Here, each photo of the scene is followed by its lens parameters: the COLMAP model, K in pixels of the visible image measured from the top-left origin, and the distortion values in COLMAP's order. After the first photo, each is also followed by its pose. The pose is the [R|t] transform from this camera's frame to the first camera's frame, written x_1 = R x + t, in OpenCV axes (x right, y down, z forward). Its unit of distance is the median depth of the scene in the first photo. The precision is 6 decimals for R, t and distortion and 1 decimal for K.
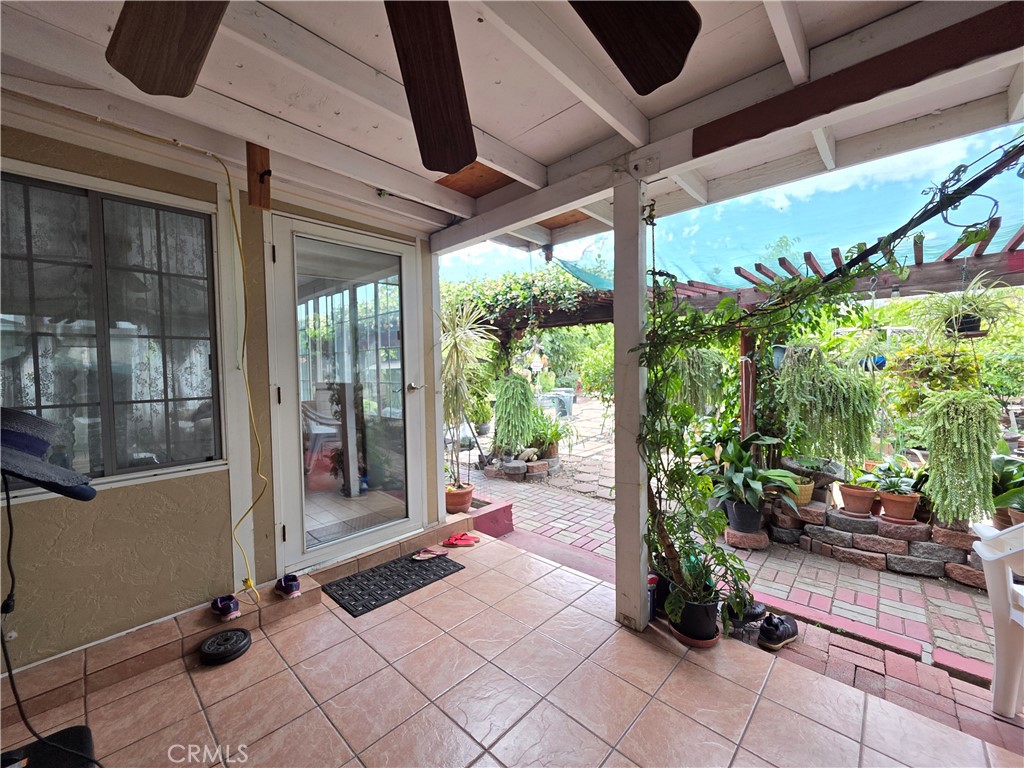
lens RADIAL K [[409.4, 0, 513.4], [0, 409.4, 385.7], [0, 0, 1]] dist [0.002568, 0.000079]
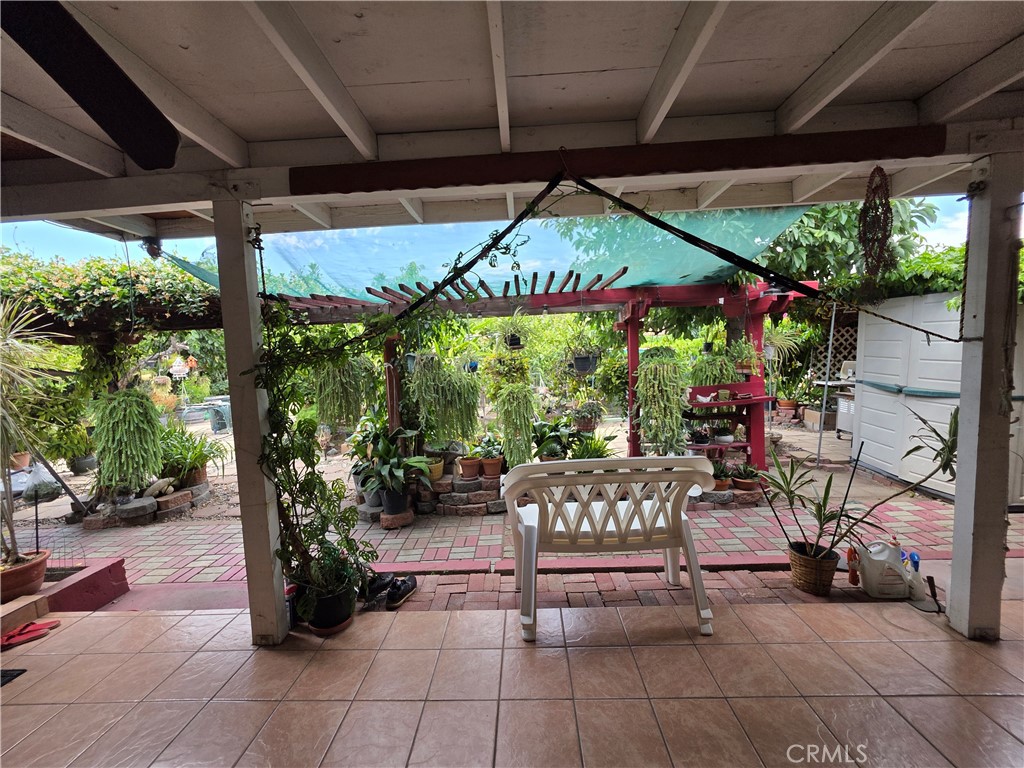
lens RADIAL K [[409.4, 0, 510.5], [0, 409.4, 383.8], [0, 0, 1]] dist [0.002568, 0.000079]
pose [[0.755273, -0.067648, 0.651910, 0.078872], [0.061065, 0.997596, 0.032772, -0.033240], [-0.652559, 0.015057, 0.757588, -0.111430]]
